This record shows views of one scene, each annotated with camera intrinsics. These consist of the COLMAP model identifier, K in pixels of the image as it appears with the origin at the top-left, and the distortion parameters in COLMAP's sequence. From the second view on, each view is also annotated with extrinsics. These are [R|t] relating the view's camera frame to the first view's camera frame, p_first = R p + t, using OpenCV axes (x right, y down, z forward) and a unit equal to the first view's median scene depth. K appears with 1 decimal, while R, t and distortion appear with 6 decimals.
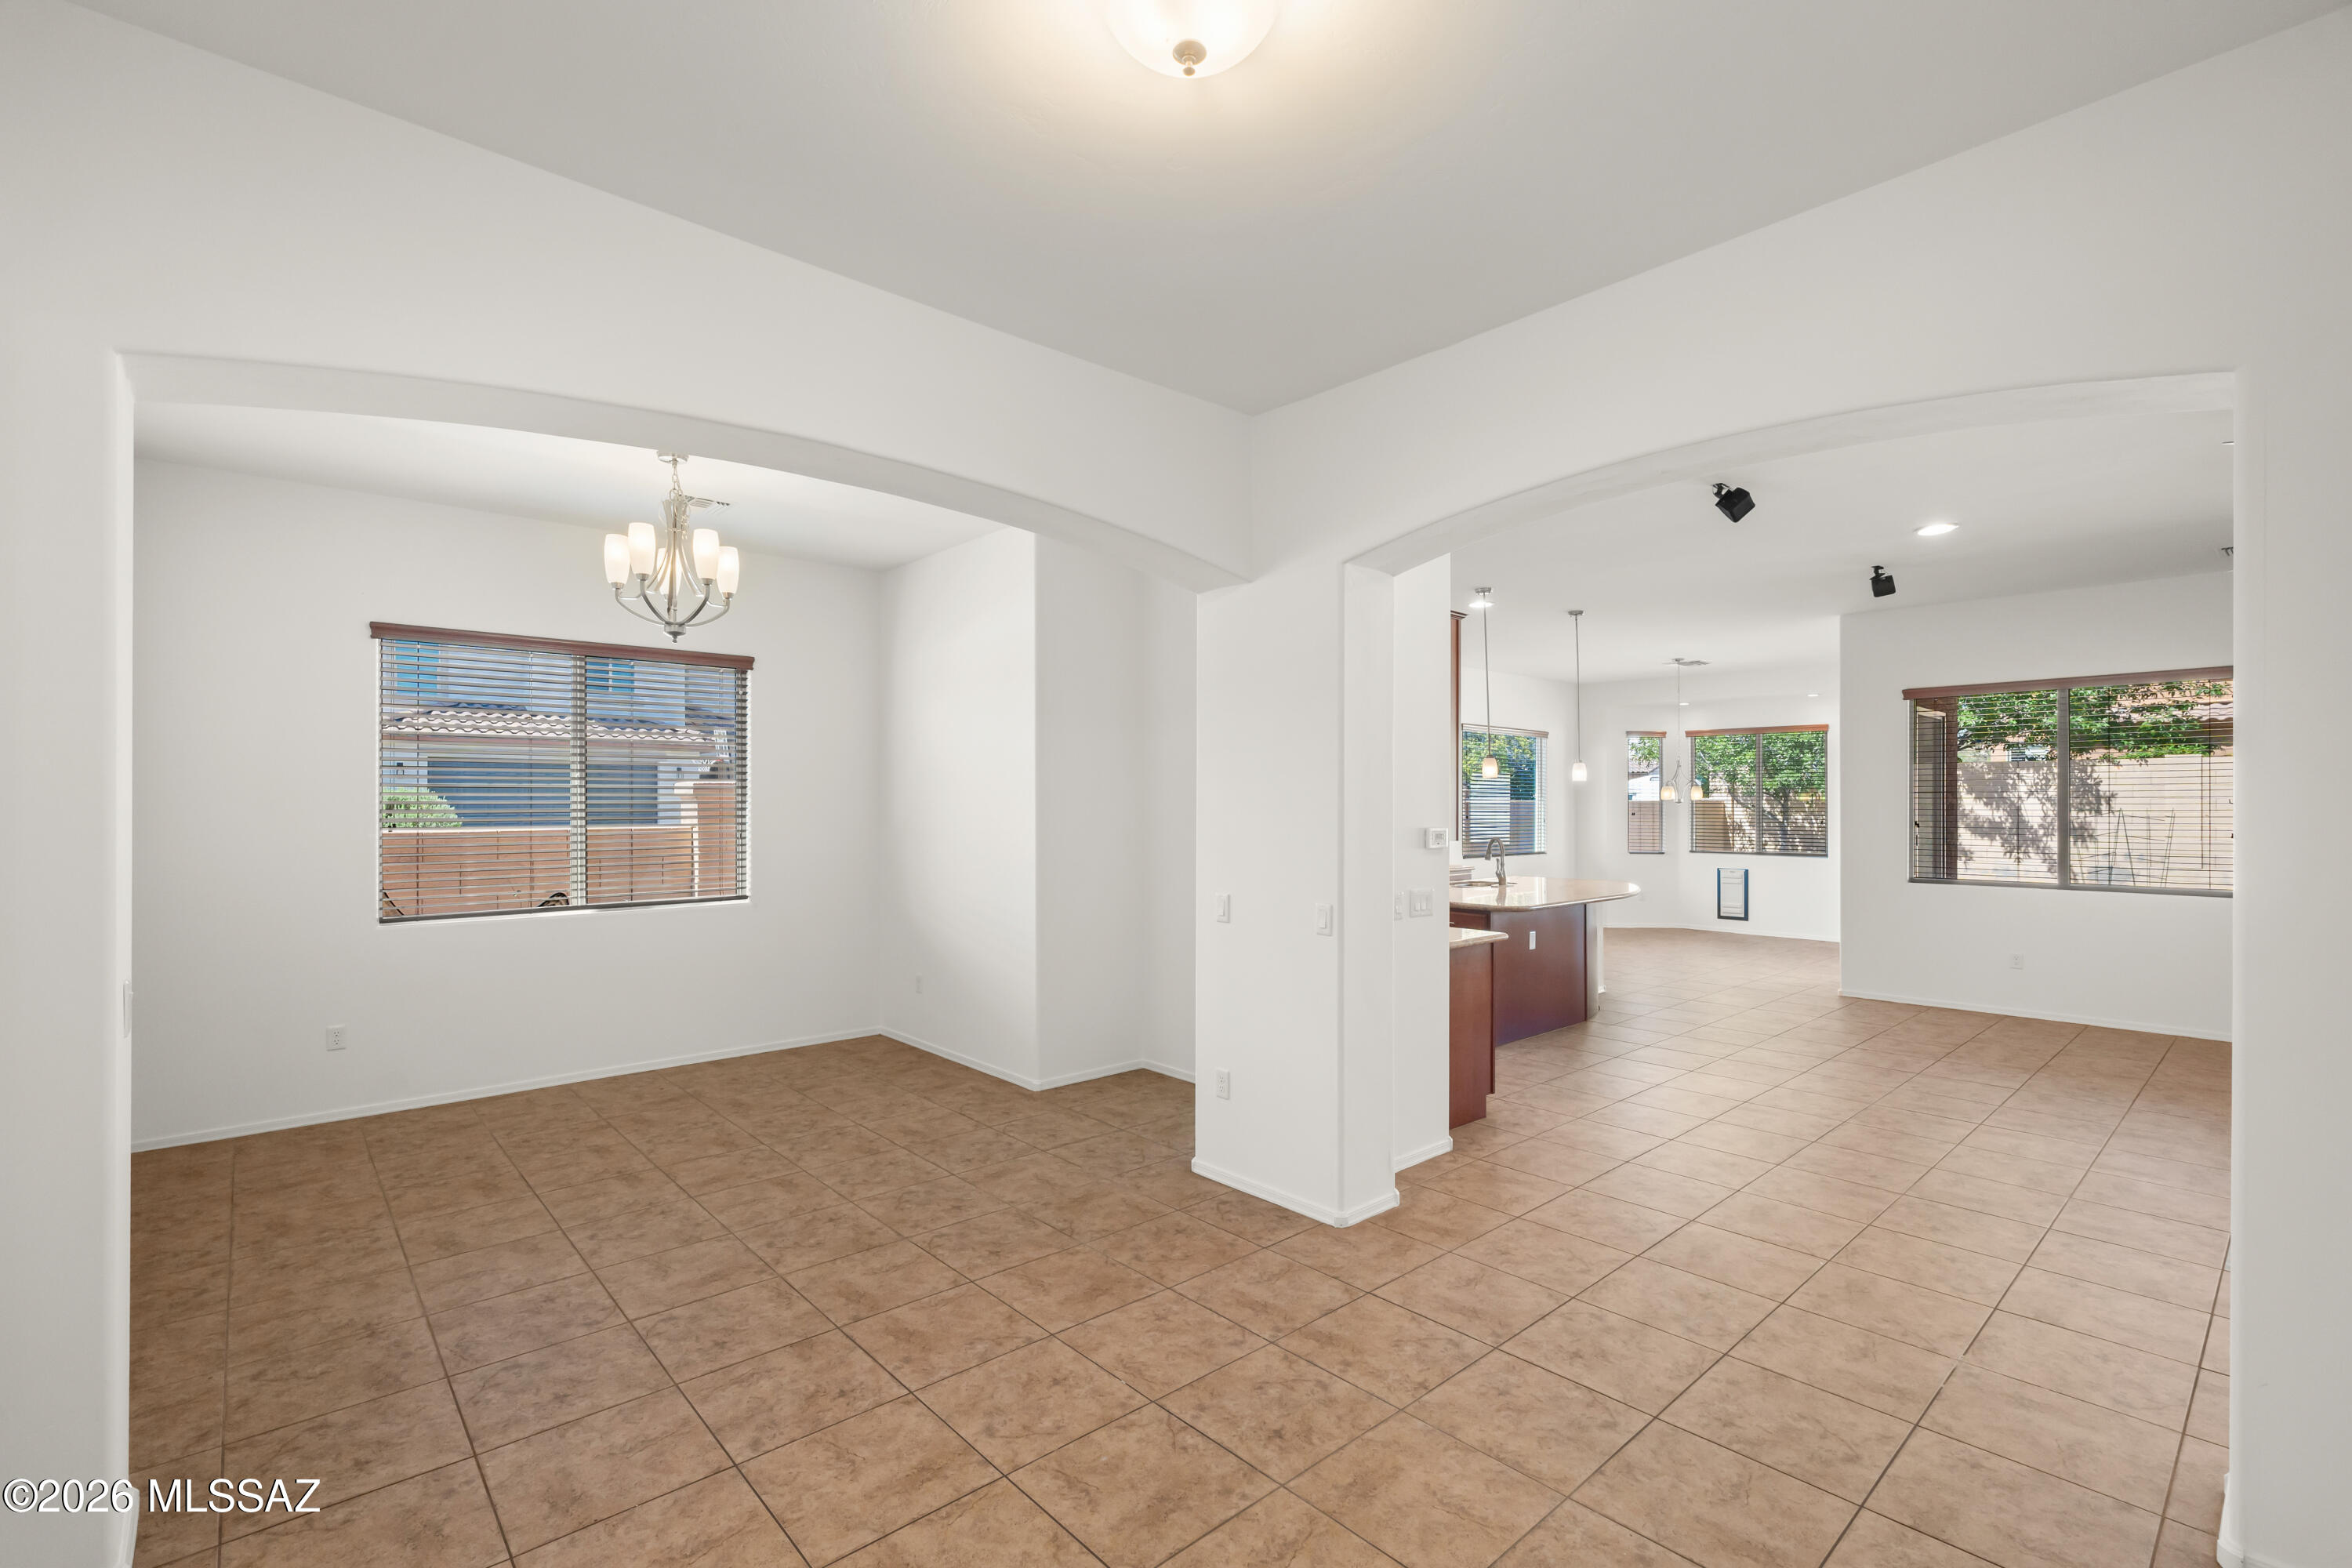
lens RADIAL K [[1040.7, 0, 1176.8], [0, 1040.7, 794.0], [0, 0, 1]] dist [-0.001971, -0.000547]
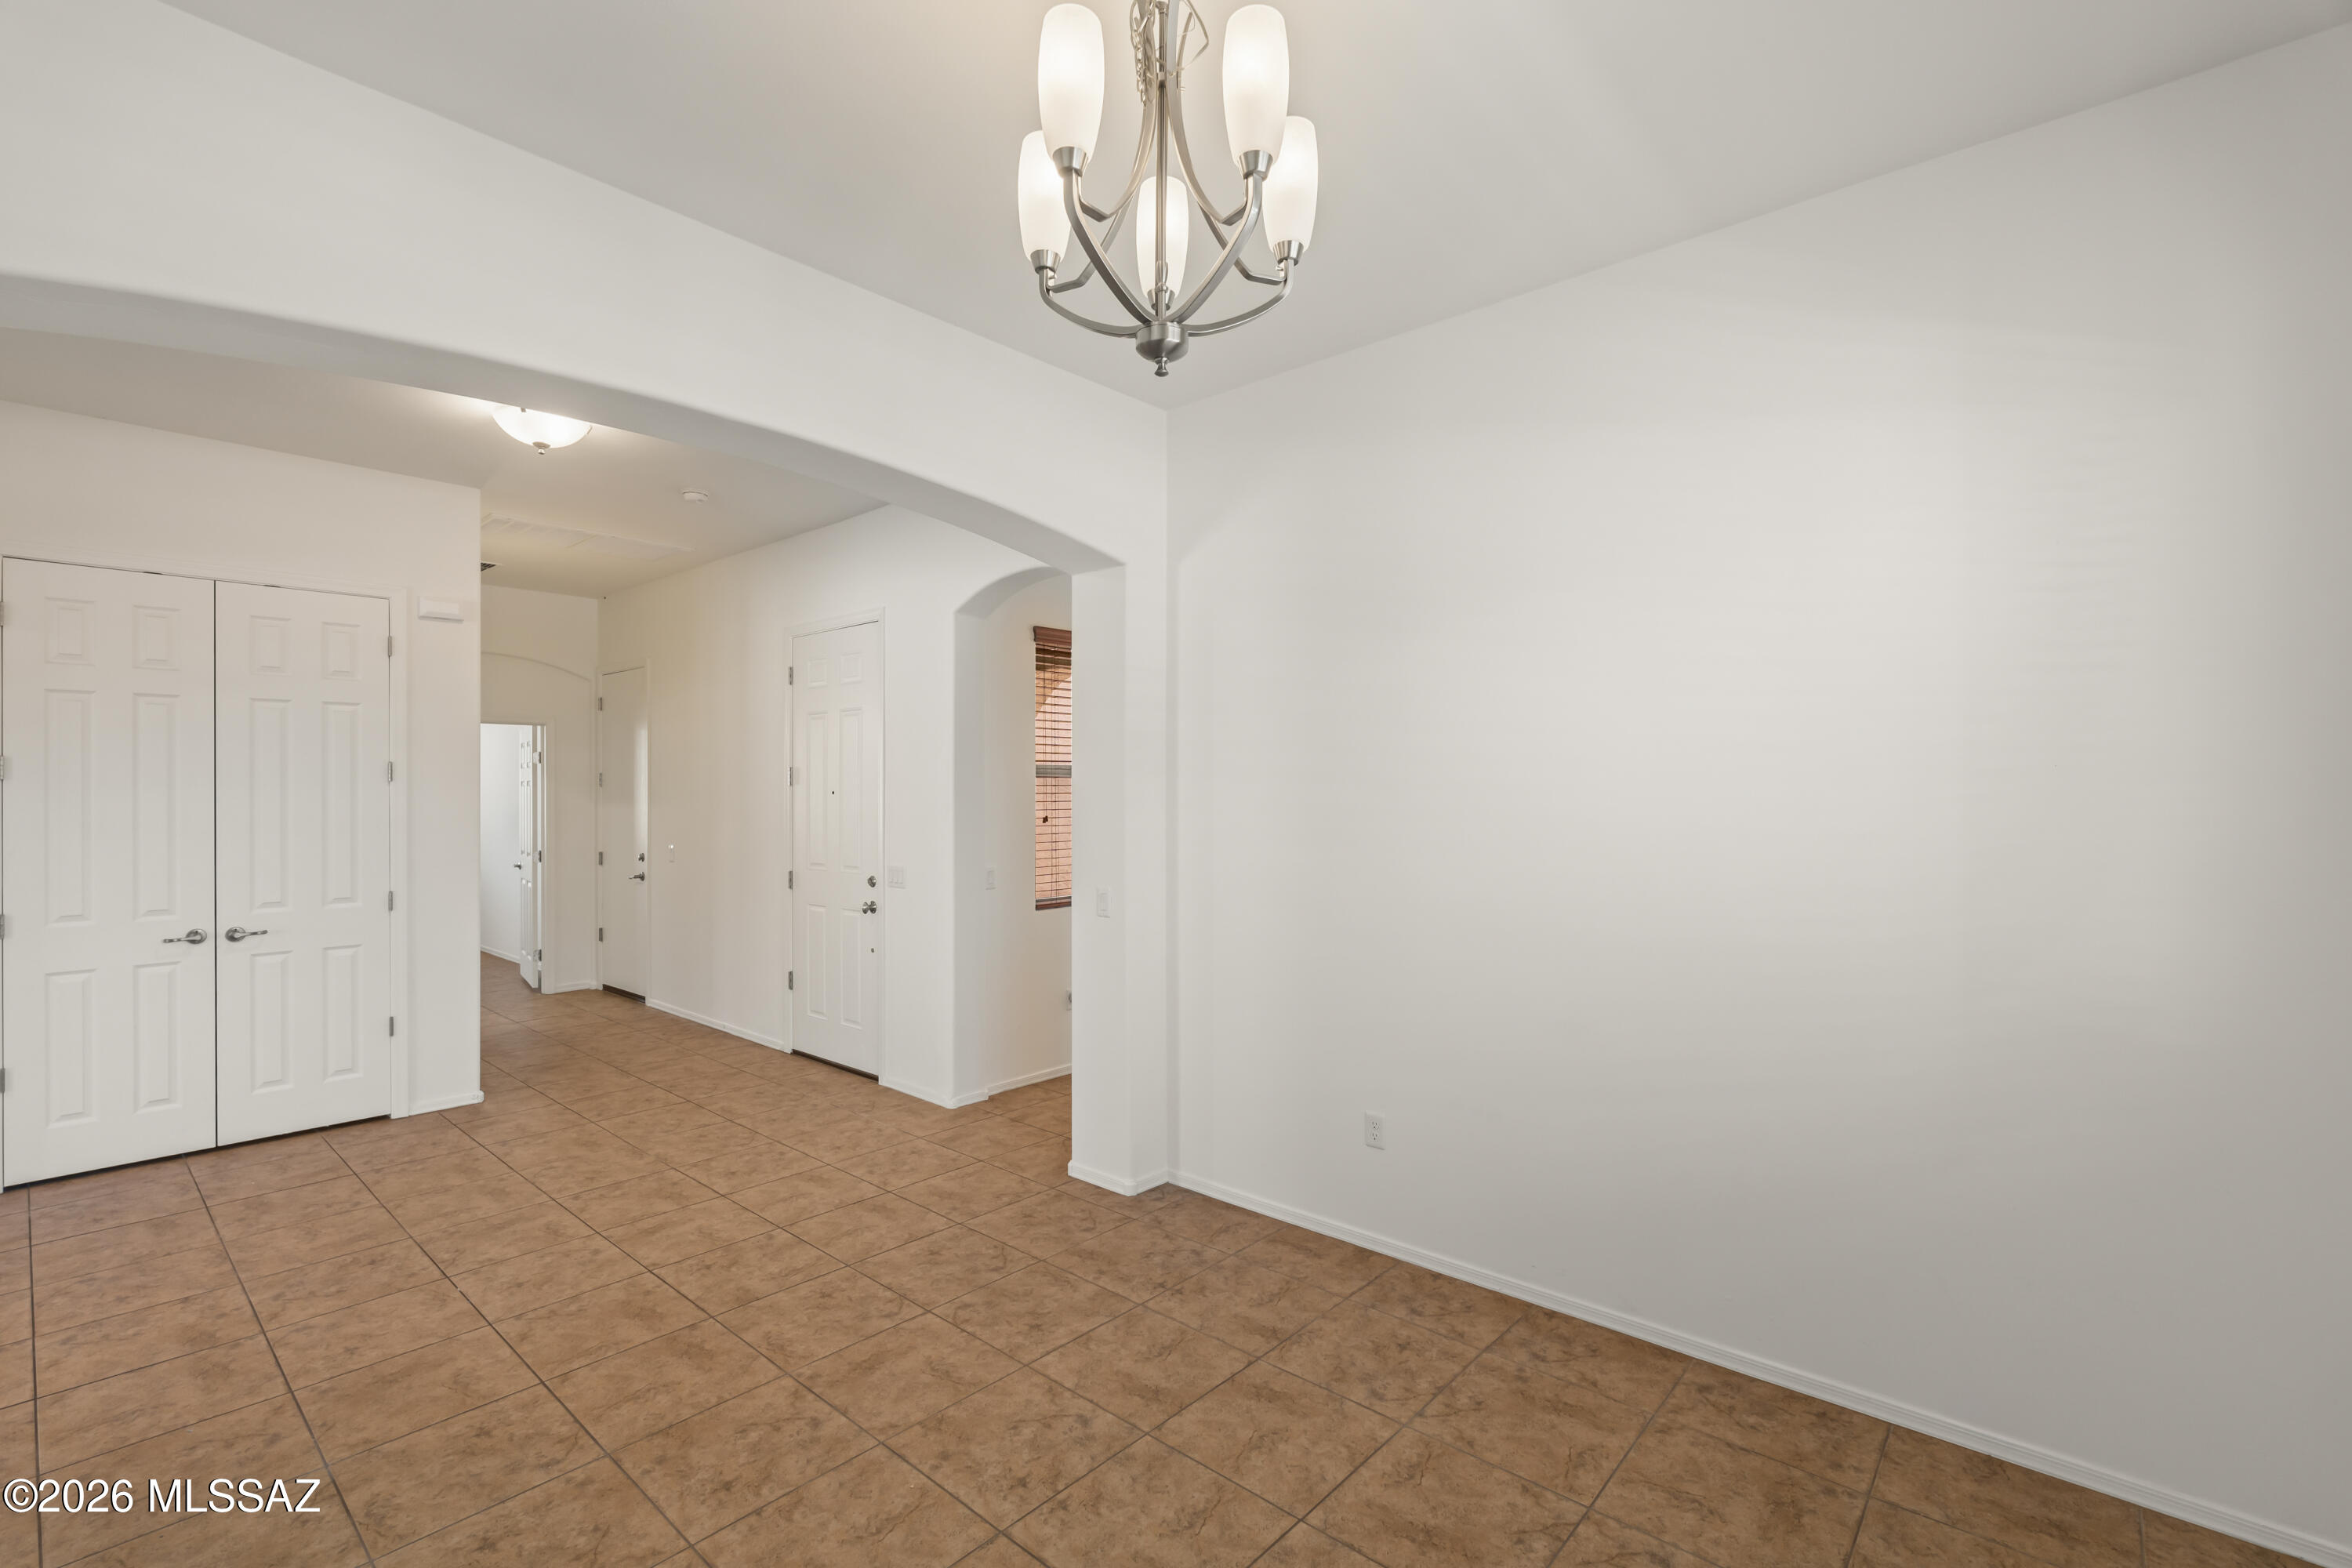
lens RADIAL K [[1040.7, 0, 1175.3], [0, 1040.7, 791.2], [0, 0, 1]] dist [-0.001971, -0.000547]
pose [[-0.993738, 0.001986, -0.111719, -0.642829], [0.003096, 0.999948, -0.009758, 0.014949], [0.111694, -0.010043, -0.993692, 2.002955]]
